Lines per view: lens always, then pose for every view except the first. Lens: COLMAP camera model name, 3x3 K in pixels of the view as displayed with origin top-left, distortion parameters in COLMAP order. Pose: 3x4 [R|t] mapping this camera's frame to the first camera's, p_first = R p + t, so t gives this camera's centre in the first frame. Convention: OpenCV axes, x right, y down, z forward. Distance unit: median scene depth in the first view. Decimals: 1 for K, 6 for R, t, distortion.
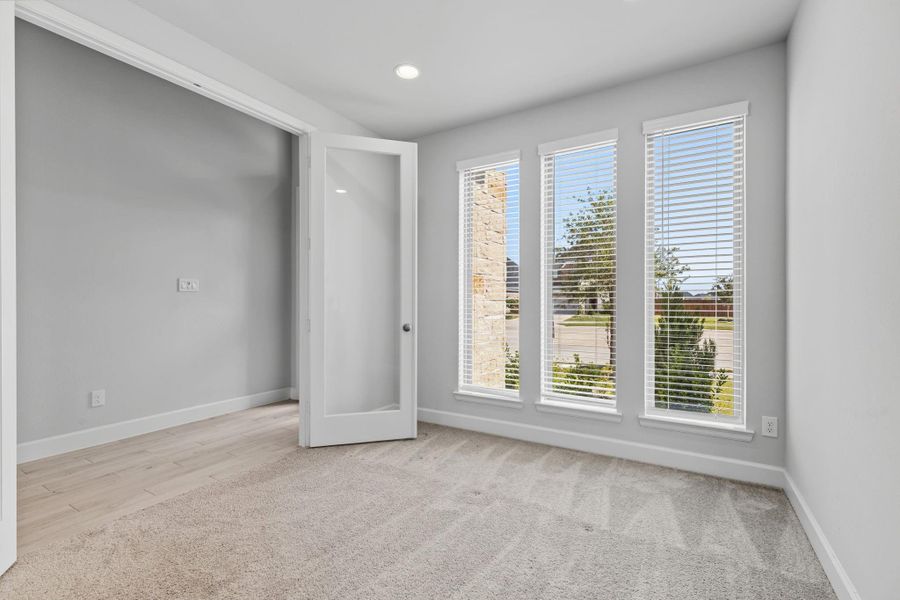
lens RADIAL K [[406.4, 0, 445.6], [0, 406.4, 299.6], [0, 0, 1]] dist [0.001964, 0.000547]
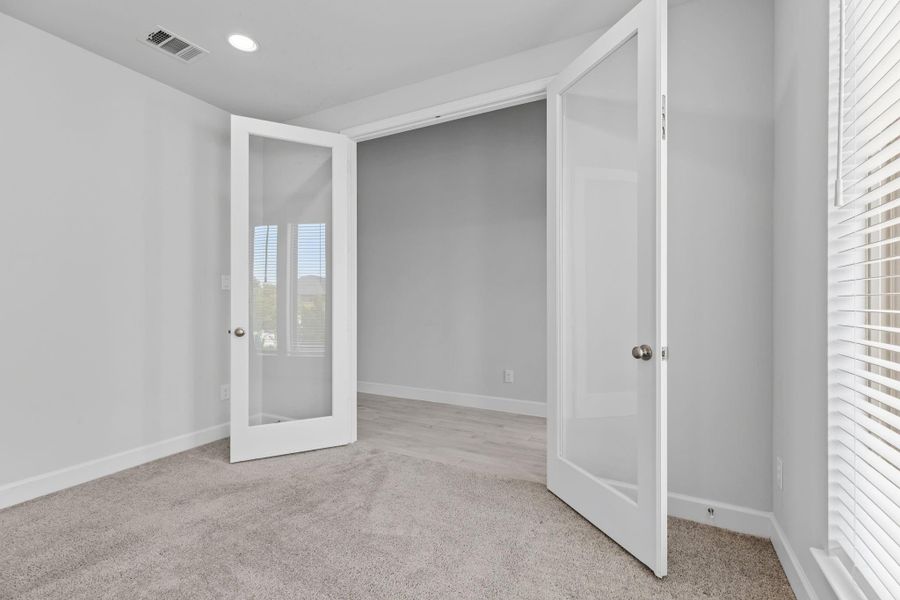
lens RADIAL K [[406.4, 0, 445.6], [0, 406.4, 299.6], [0, 0, 1]] dist [0.001964, 0.000547]
pose [[0.049247, -0.001823, -0.998785, 0.481549], [0.003965, 0.999991, -0.001630, 0.000138], [0.998779, -0.003880, 0.049254, 0.834492]]
